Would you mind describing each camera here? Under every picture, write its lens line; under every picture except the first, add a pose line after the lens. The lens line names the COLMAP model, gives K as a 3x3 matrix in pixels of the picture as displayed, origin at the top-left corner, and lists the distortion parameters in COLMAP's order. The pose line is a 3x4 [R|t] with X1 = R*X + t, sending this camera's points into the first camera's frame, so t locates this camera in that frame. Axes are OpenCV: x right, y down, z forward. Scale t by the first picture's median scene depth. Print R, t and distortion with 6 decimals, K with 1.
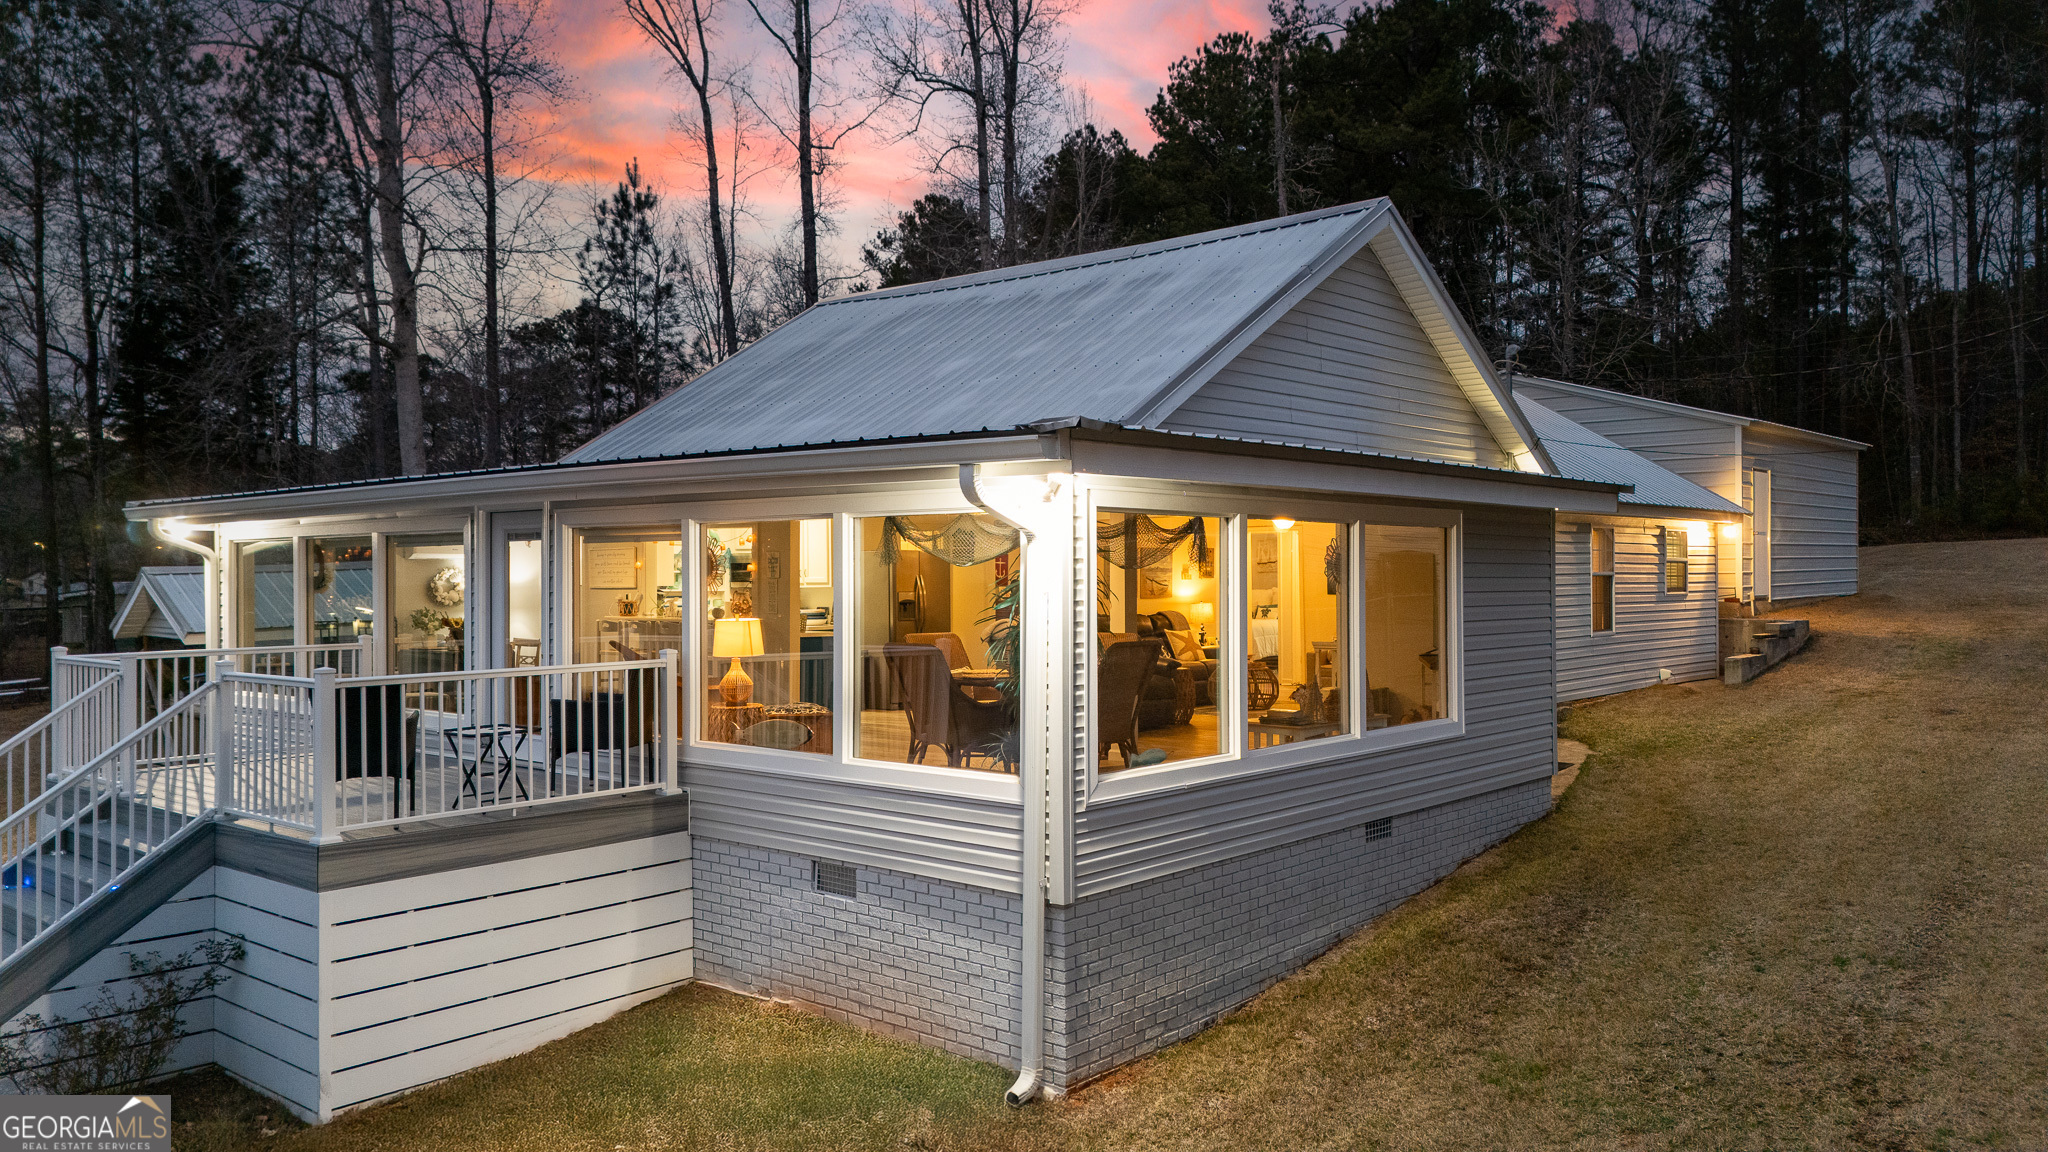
lens RADIAL K [[1519.1, 0, 978.7], [0, 1519.1, 608.5], [0, 0, 1]] dist [0.053972, -0.040858]
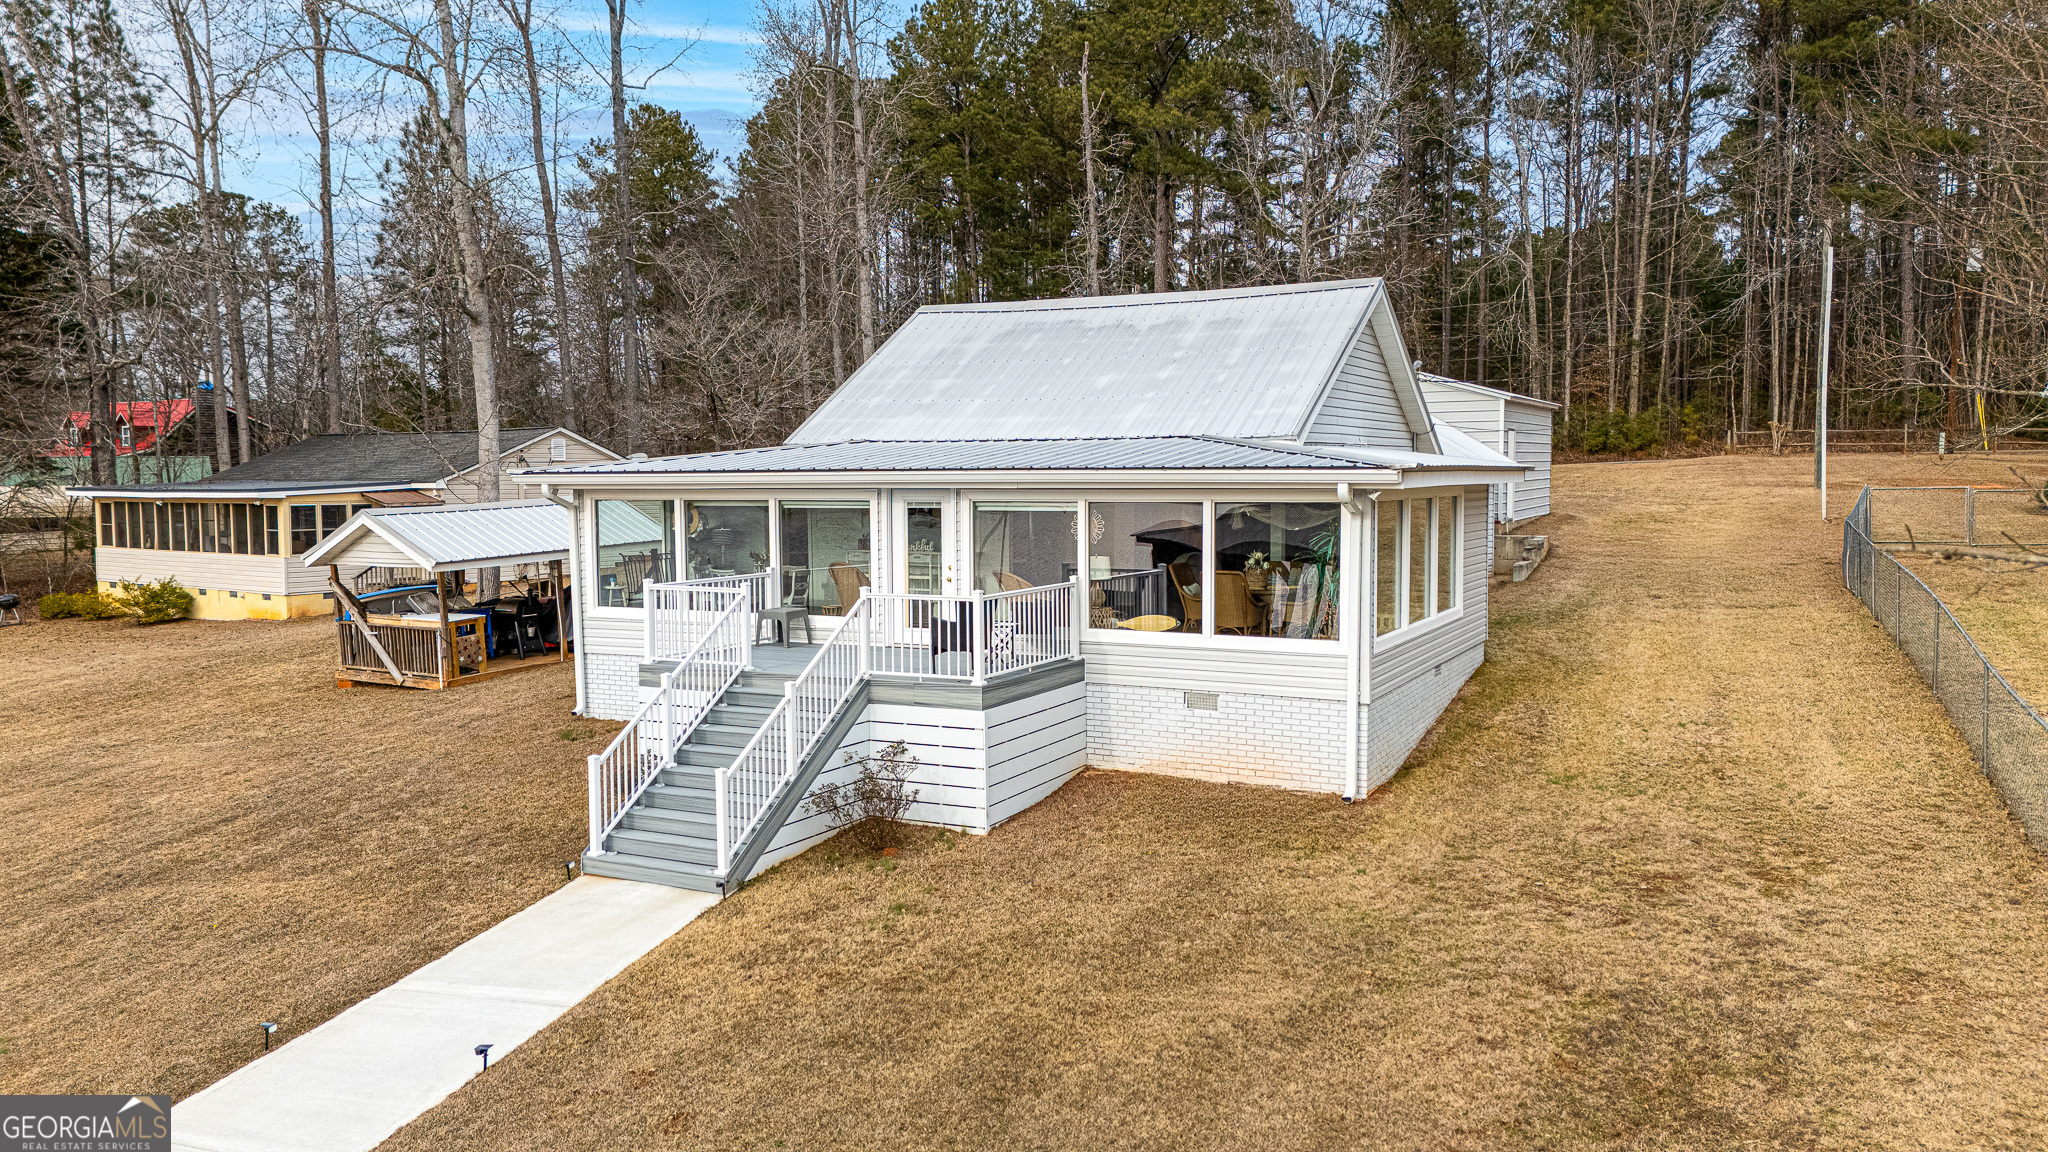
lens RADIAL K [[1519.1, 0, 978.7], [0, 1519.1, 608.5], [0, 0, 1]] dist [0.053972, -0.040858]
pose [[0.973491, -0.019757, 0.227871, -0.150777], [0.005245, 0.997929, 0.064117, -0.009869], [-0.228666, -0.061222, 0.971578, -0.136752]]
